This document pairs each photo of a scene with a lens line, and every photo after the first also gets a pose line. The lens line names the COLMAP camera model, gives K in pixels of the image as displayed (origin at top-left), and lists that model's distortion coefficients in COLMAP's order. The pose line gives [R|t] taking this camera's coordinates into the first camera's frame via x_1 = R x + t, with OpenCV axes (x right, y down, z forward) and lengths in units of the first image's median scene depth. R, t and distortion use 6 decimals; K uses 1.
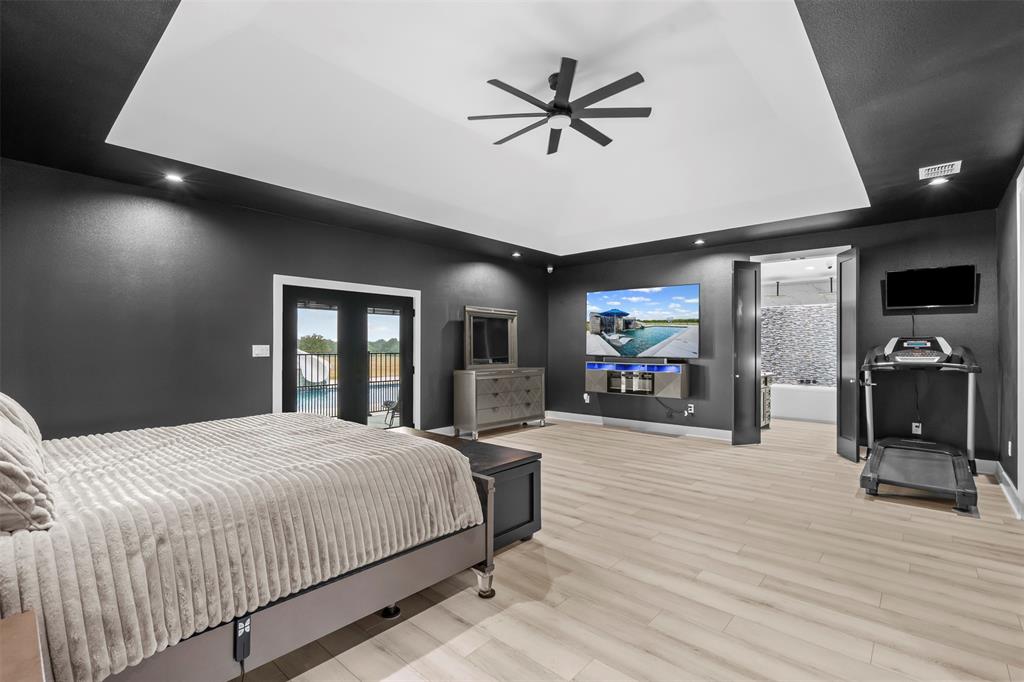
lens RADIAL K [[461.3, 0, 512.5], [0, 461.3, 343.8], [0, 0, 1]] dist [0.002657, 0.000245]
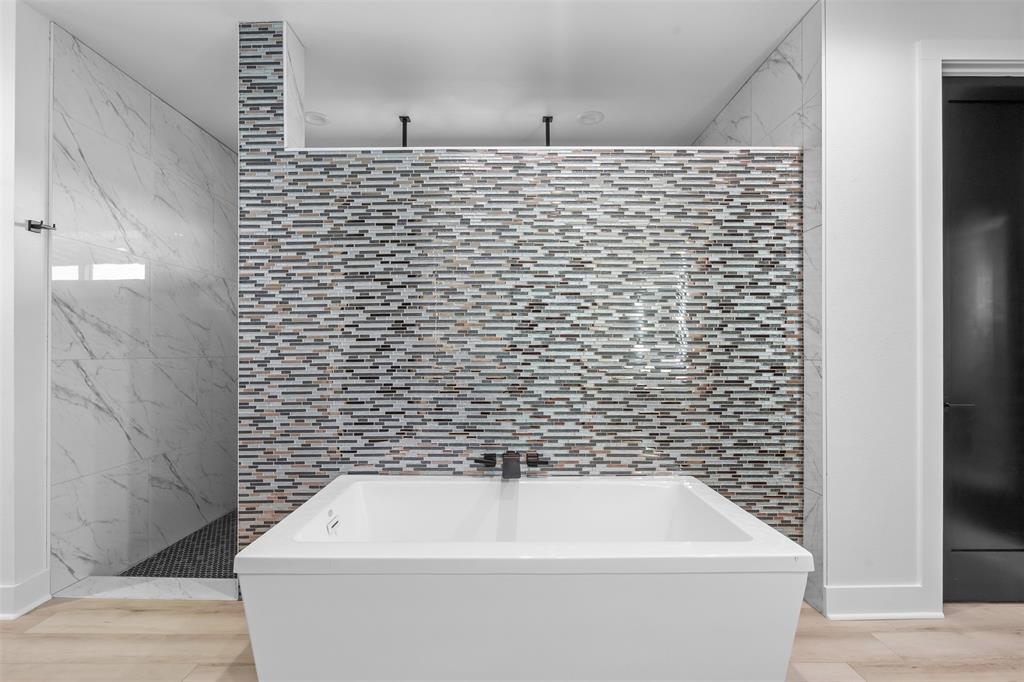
lens RADIAL K [[461.3, 0, 512.7], [0, 461.3, 347.4], [0, 0, 1]] dist [0.002657, 0.000245]
pose [[0.748594, 0.013219, 0.662896, 0.473049], [-0.003394, 0.999865, -0.016105, 0.025916], [-0.663019, 0.009807, 0.748538, 0.806372]]
